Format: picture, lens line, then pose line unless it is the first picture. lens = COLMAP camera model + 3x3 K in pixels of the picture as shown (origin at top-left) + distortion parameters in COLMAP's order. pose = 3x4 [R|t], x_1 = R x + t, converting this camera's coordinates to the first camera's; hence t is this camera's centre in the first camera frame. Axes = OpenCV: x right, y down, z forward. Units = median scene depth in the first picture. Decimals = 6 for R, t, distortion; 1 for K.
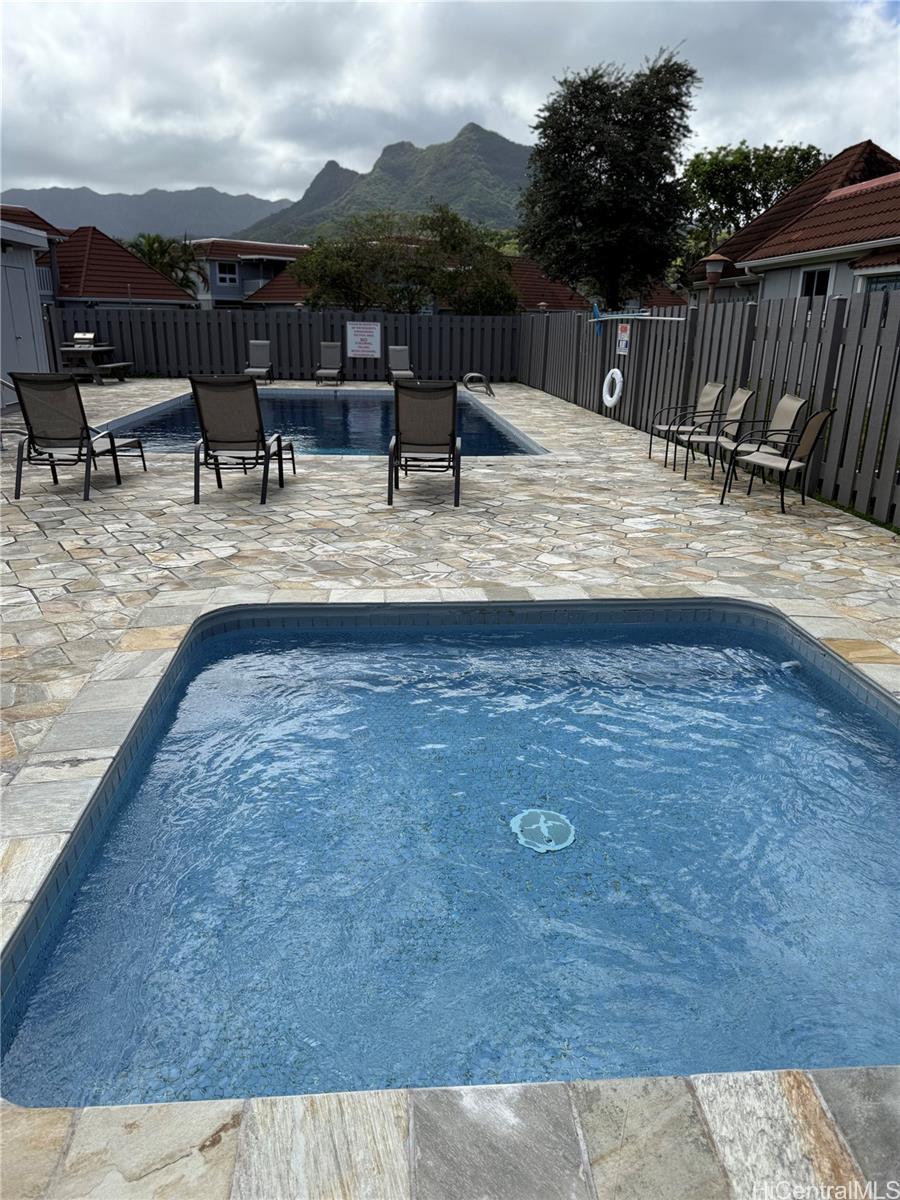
lens RADIAL K [[842.4, 0, 455.3], [0, 842.4, 599.0], [0, 0, 1]] dist [0.009196, -0.000690]
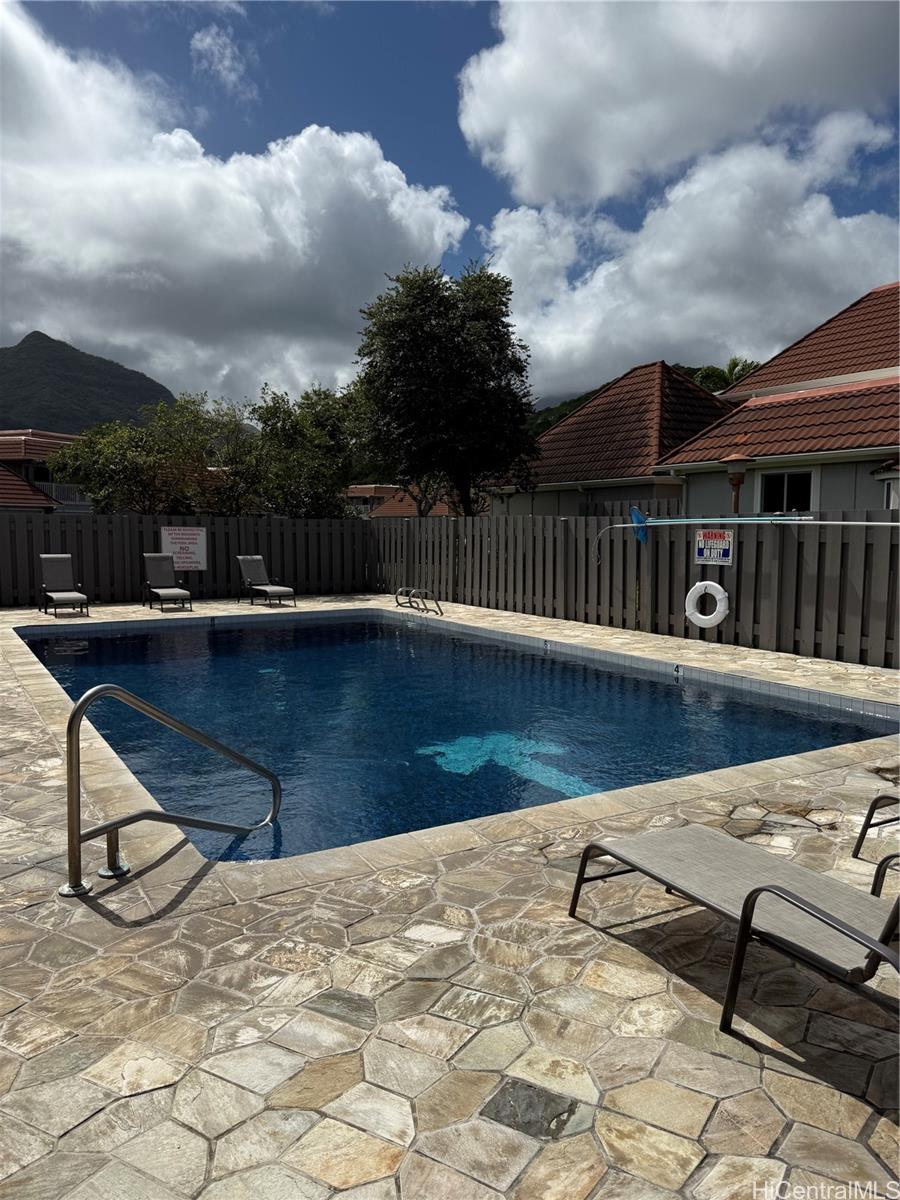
lens RADIAL K [[842.4, 0, 444.7], [0, 842.4, 599.5], [0, 0, 1]] dist [0.009196, -0.000690]
pose [[0.903227, -0.050237, 0.426213, -0.242472], [0.142607, 0.971826, -0.187664, -0.083014], [-0.404777, 0.230284, 0.884943, 0.226936]]
